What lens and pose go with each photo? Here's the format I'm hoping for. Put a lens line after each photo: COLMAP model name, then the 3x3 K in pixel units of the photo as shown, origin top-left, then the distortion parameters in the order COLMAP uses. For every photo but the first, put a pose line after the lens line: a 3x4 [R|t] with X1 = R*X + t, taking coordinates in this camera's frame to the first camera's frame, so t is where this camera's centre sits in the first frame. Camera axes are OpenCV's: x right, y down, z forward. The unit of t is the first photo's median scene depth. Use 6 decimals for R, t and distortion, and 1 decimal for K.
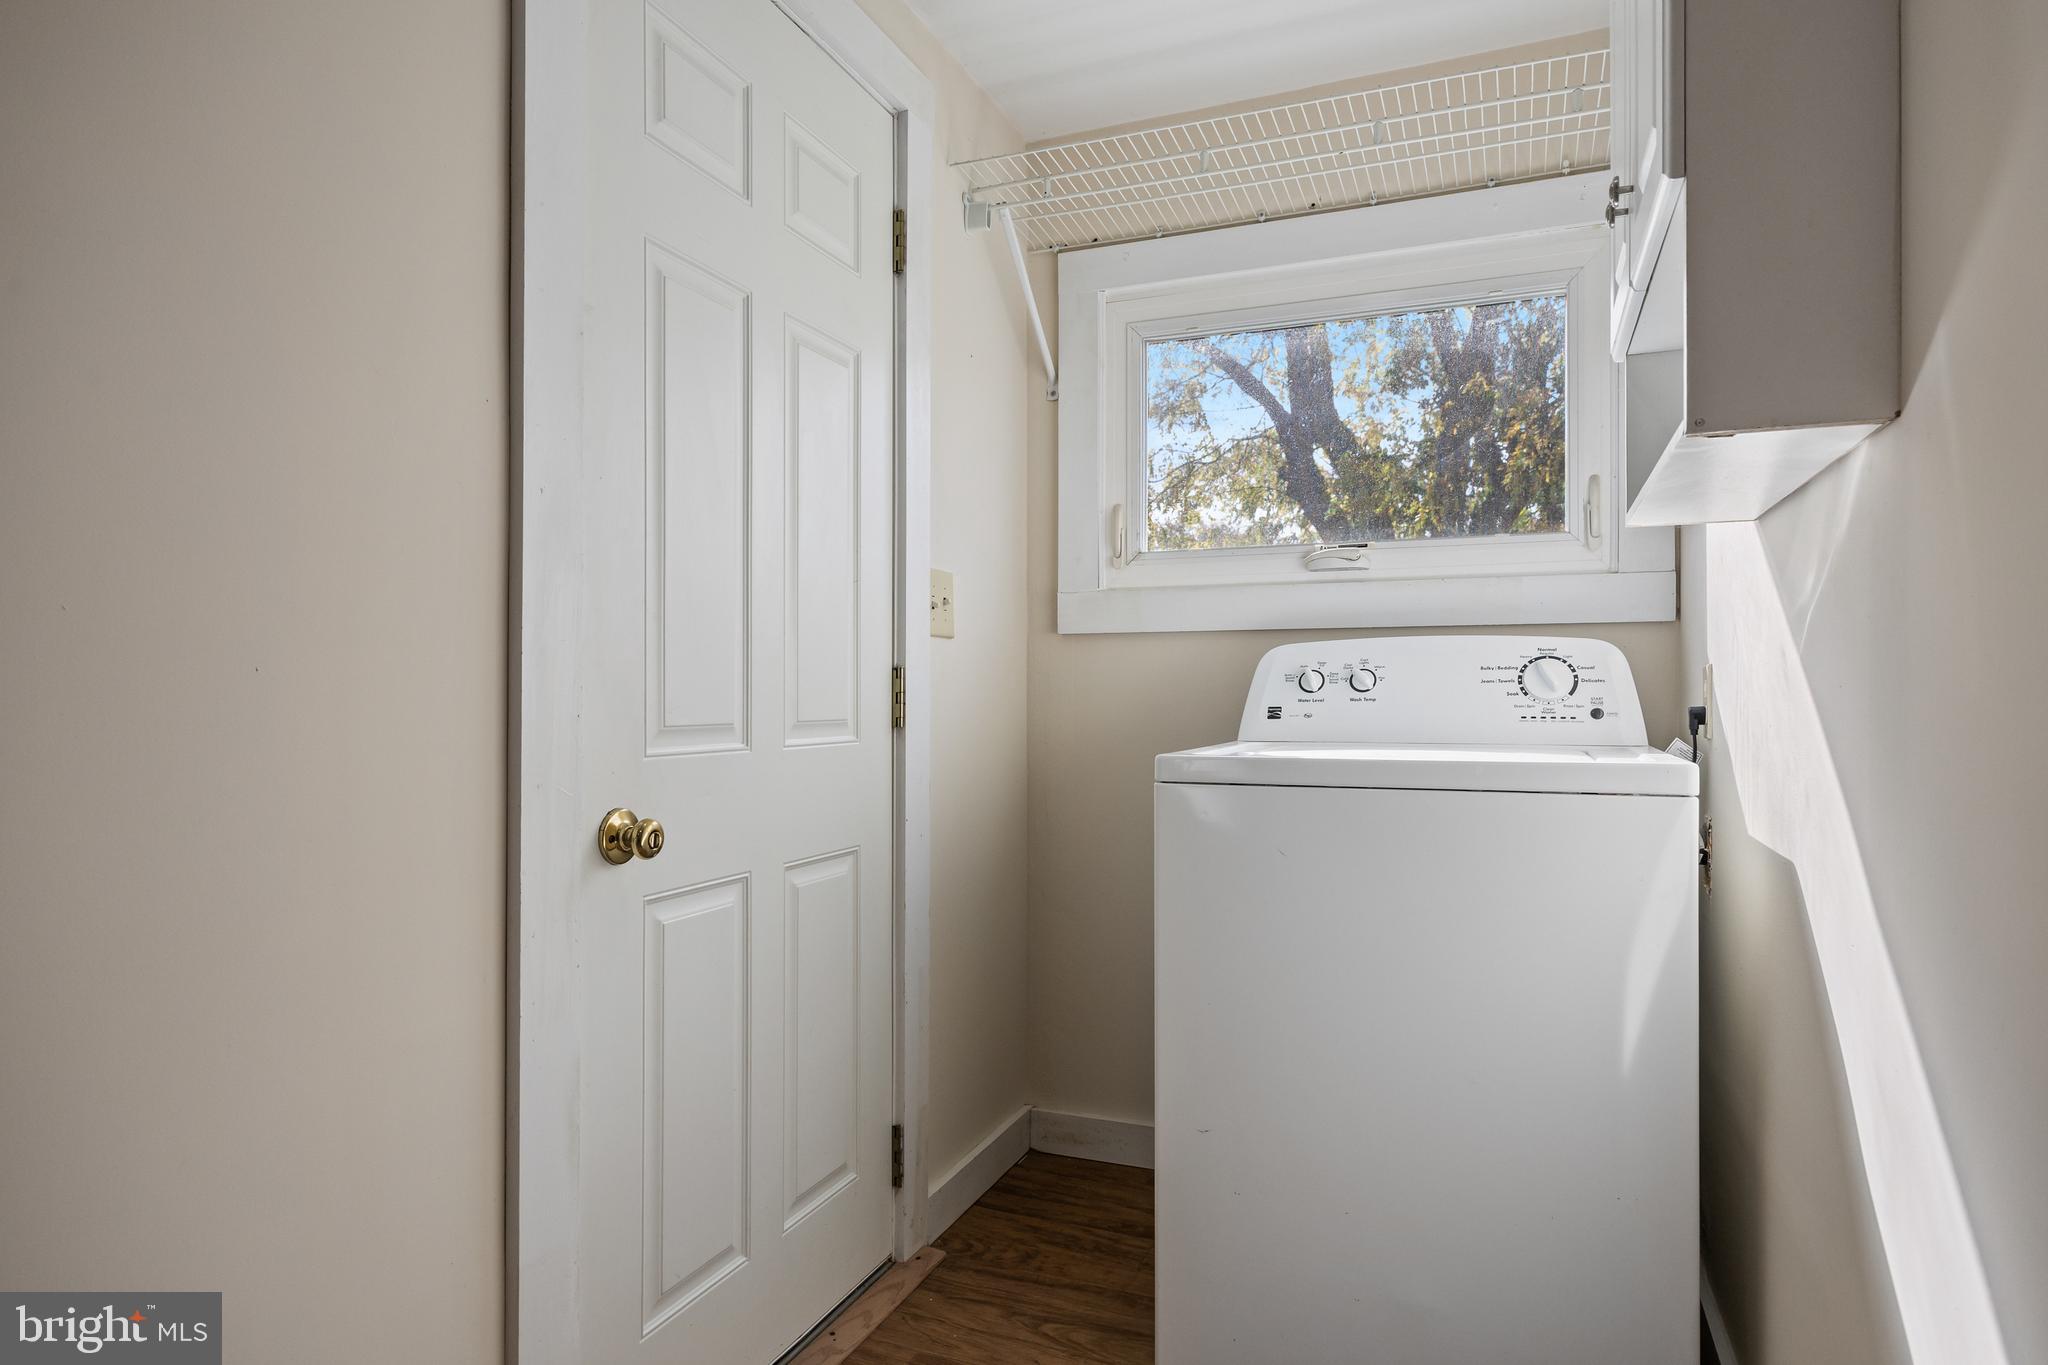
lens RADIAL K [[1237.4, 0, 1018.7], [0, 1237.4, 678.5], [0, 0, 1]] dist [-0.001600, 0.000631]
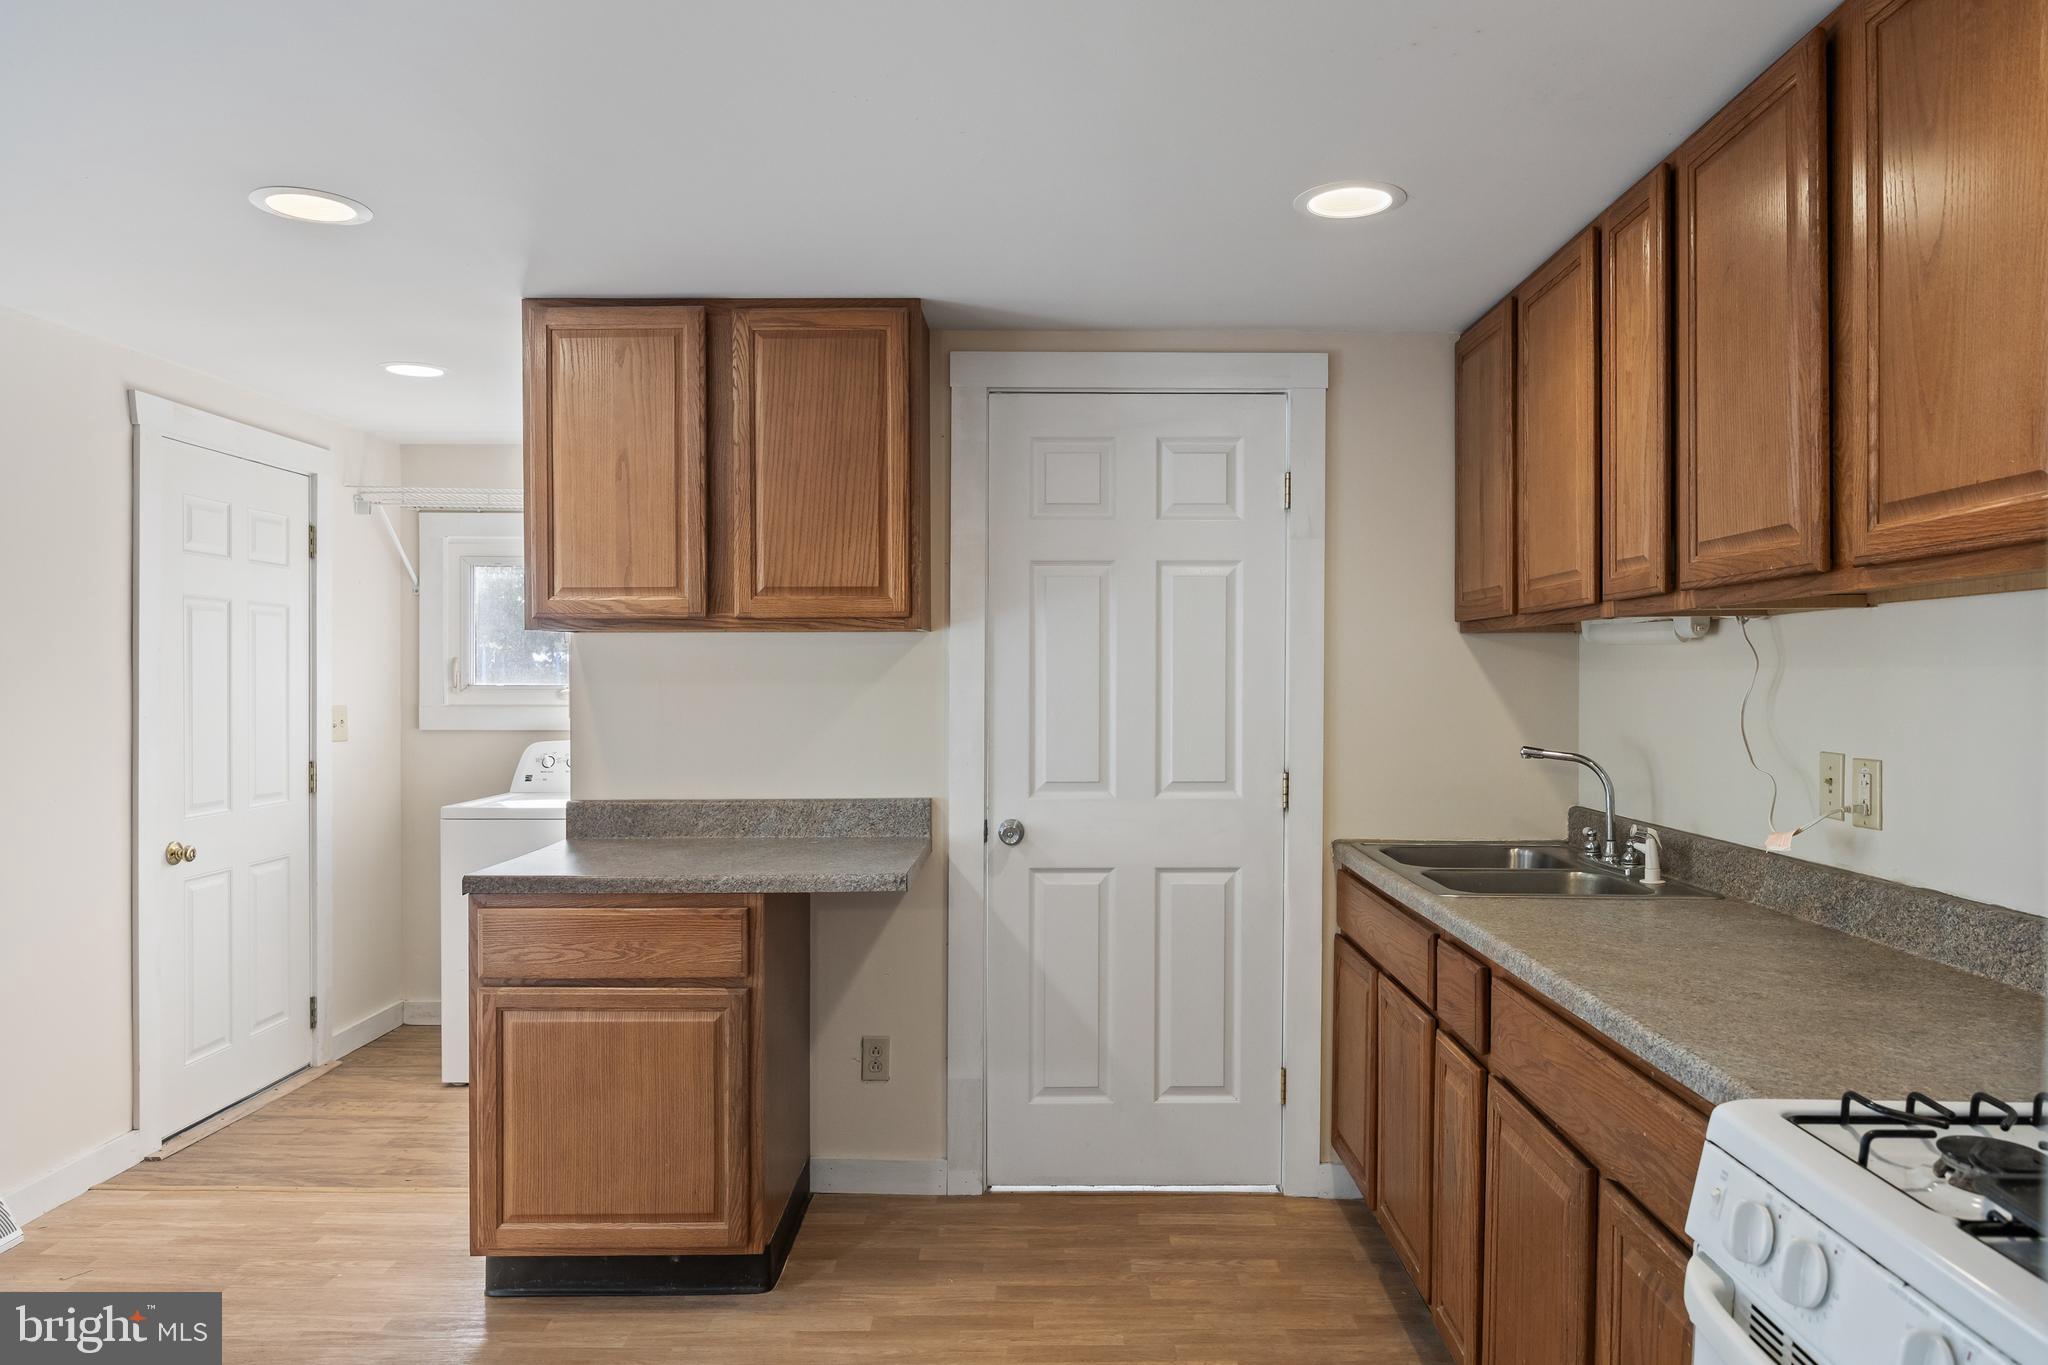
lens RADIAL K [[1326.0, 0, 1057.9], [0, 1326.0, 692.3], [0, 0, 1]] dist [-0.001684, -0.001613]
pose [[0.923158, -0.000147, 0.384421, 0.183223], [-0.007850, 0.999784, 0.019233, -0.167086], [-0.384341, -0.020773, 0.922957, -1.368431]]
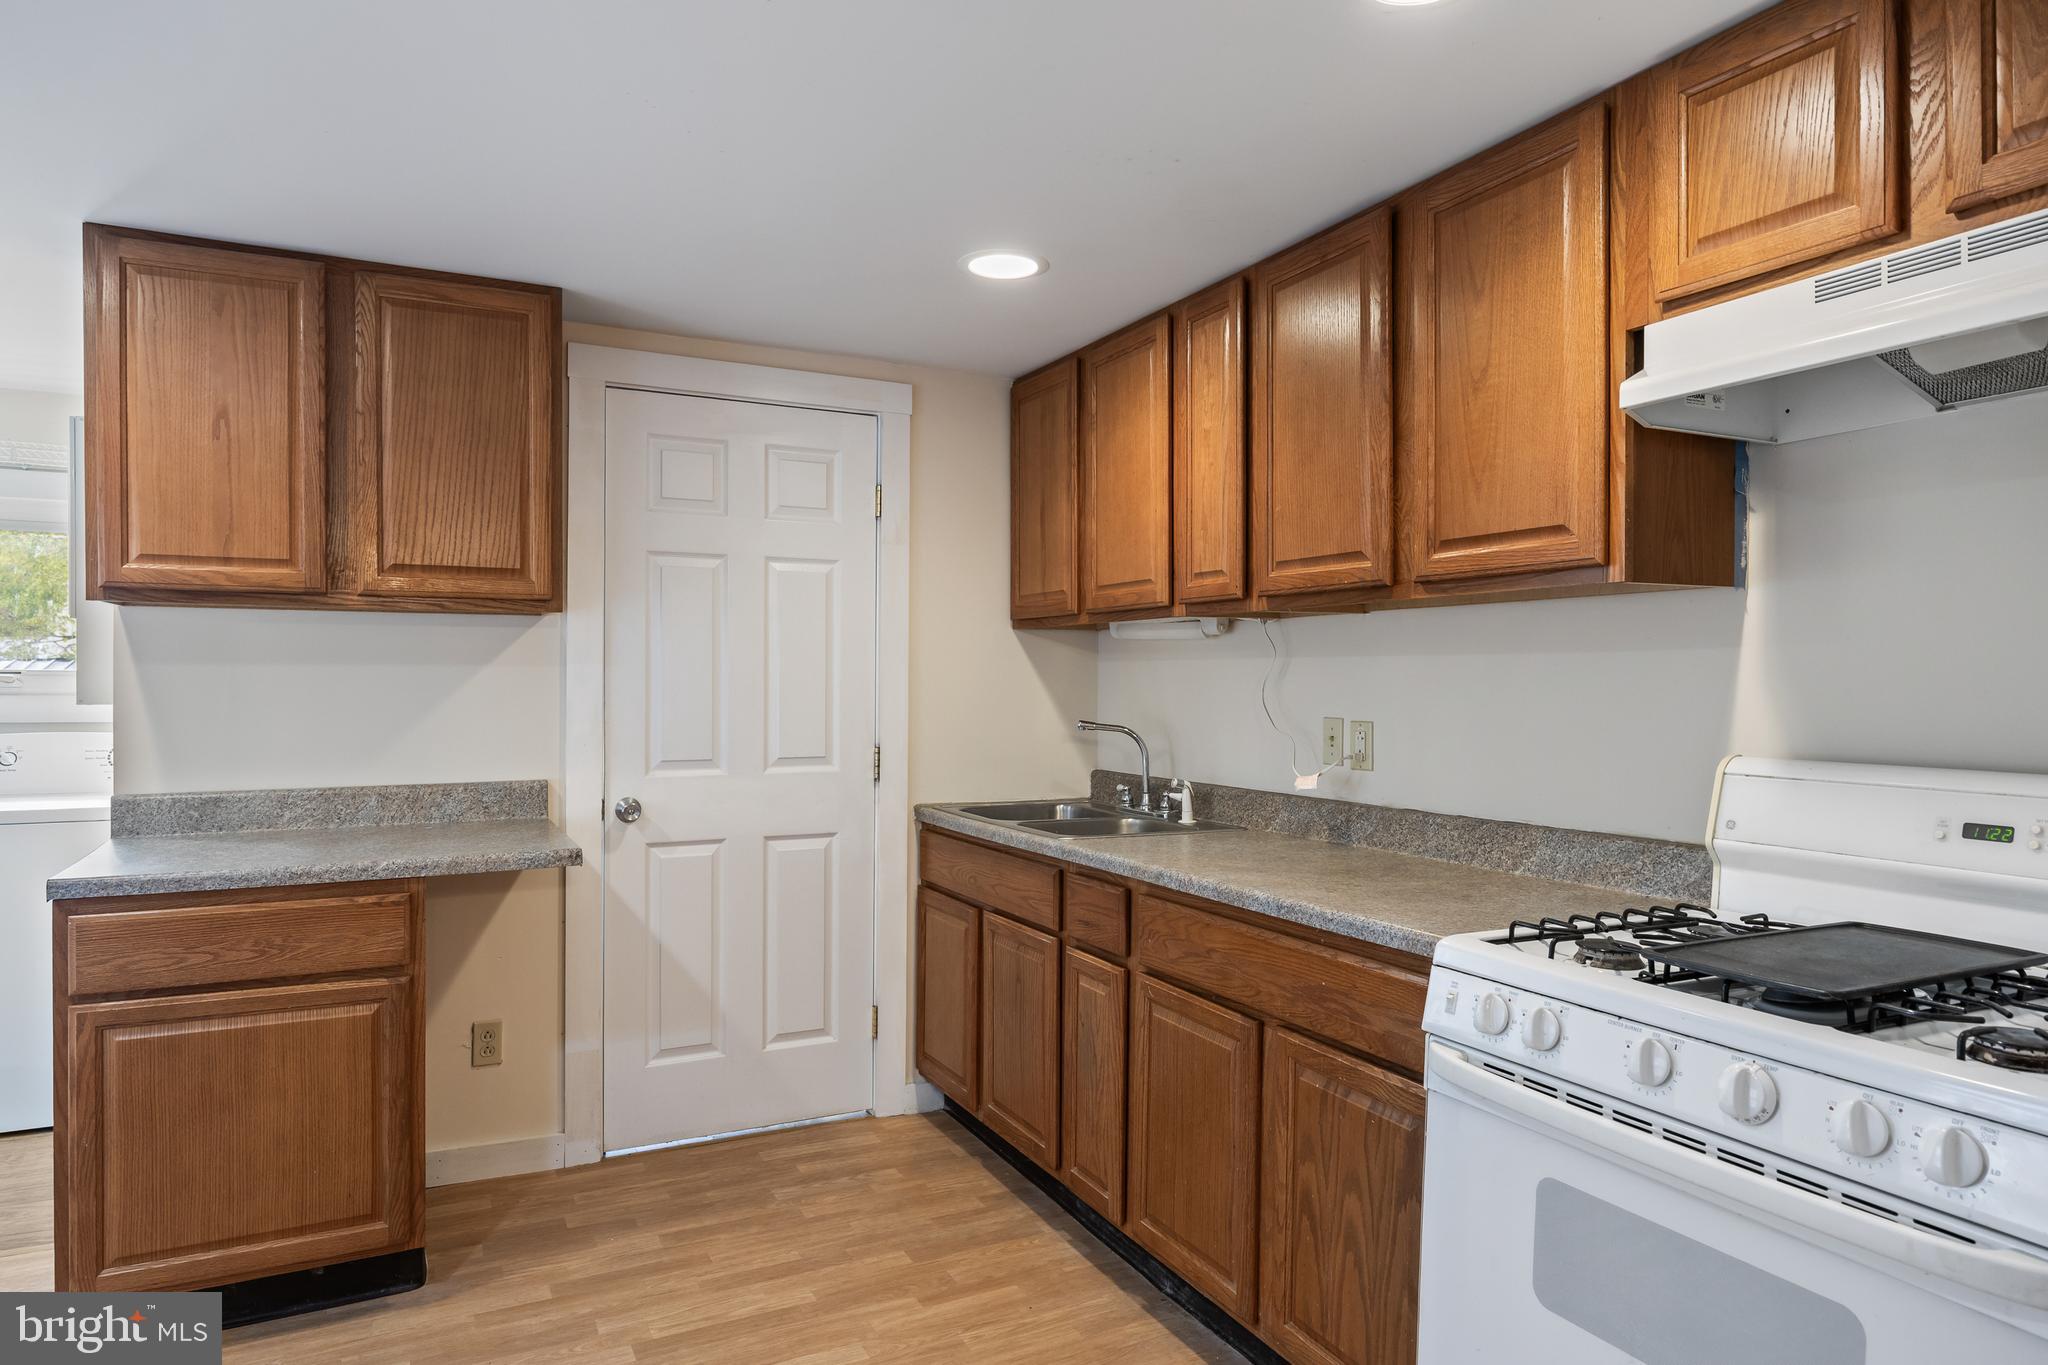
lens RADIAL K [[1237.4, 0, 1020.9], [0, 1237.4, 692.9], [0, 0, 1]] dist [-0.001600, 0.000631]
pose [[0.651677, -0.001169, 0.758496, -0.282670], [-0.015808, 0.999761, 0.015122, -0.133812], [-0.758332, -0.021845, 0.651502, -1.198981]]
